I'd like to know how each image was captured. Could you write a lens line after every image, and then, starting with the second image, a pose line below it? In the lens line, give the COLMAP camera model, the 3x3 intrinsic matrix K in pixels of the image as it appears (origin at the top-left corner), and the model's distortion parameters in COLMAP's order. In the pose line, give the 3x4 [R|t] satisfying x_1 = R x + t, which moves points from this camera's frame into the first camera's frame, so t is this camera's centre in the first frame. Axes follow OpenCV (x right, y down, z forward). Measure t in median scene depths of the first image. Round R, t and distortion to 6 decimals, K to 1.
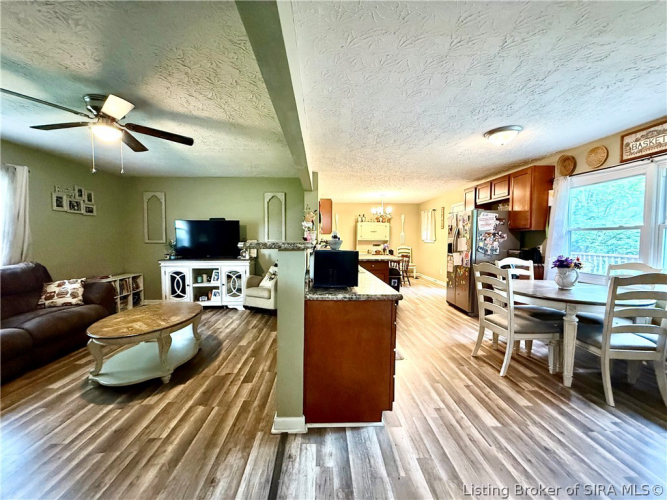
lens RADIAL K [[264.8, 0, 332.3], [0, 264.8, 250.0], [0, 0, 1]] dist [0.001278, 0.000122]
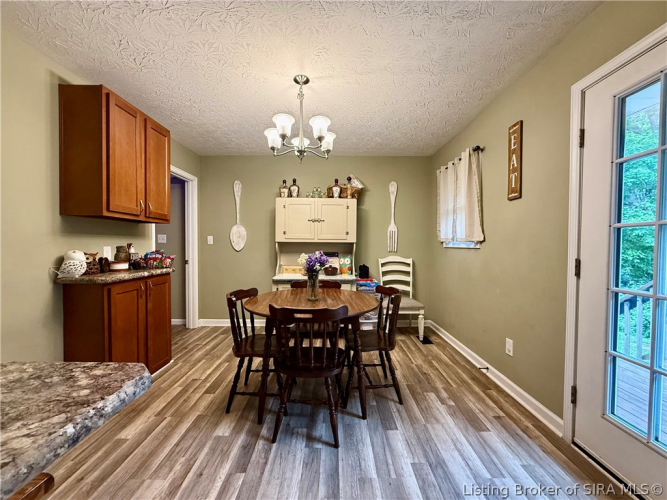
lens RADIAL K [[264.8, 0, 332.3], [0, 264.8, 250.0], [0, 0, 1]] dist [0.001278, 0.000122]
pose [[0.999104, 0.002222, -0.042265, 0.394168], [-0.003220, 0.999717, -0.023558, -0.030365], [0.042201, 0.023673, 0.998829, 1.208340]]
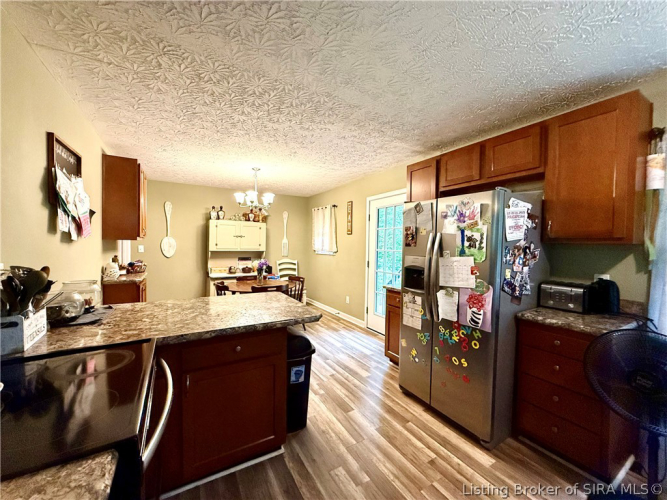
lens RADIAL K [[264.8, 0, 332.3], [0, 264.8, 250.0], [0, 0, 1]] dist [0.001278, 0.000122]
pose [[0.881186, -0.001121, 0.472769, 0.118454], [0.009252, 0.999847, -0.014873, -0.055664], [-0.472680, 0.017479, 0.881061, 0.762011]]
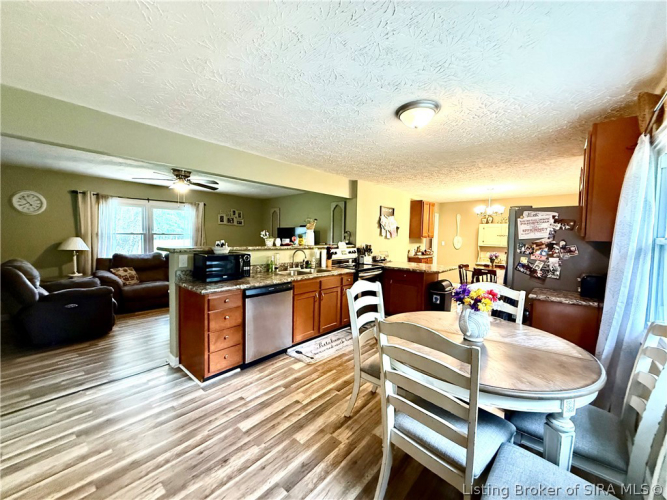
lens RADIAL K [[264.8, 0, 332.3], [0, 264.8, 250.0], [0, 0, 1]] dist [0.001278, 0.000122]
pose [[0.719278, 0.046831, -0.693142, 0.674644], [-0.046294, 0.998739, 0.019438, -0.037420], [0.693178, 0.018107, 0.720539, 0.203096]]
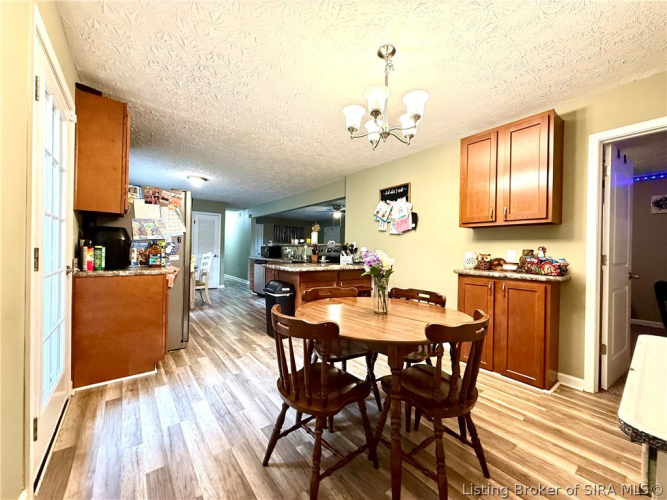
lens RADIAL K [[264.8, 0, 332.3], [0, 264.8, 250.0], [0, 0, 1]] dist [0.001278, 0.000122]
pose [[-0.812882, -0.017668, -0.582160, 0.624464], [-0.046250, 0.998341, 0.034282, -0.049770], [0.580589, 0.054792, -0.812351, 1.987309]]
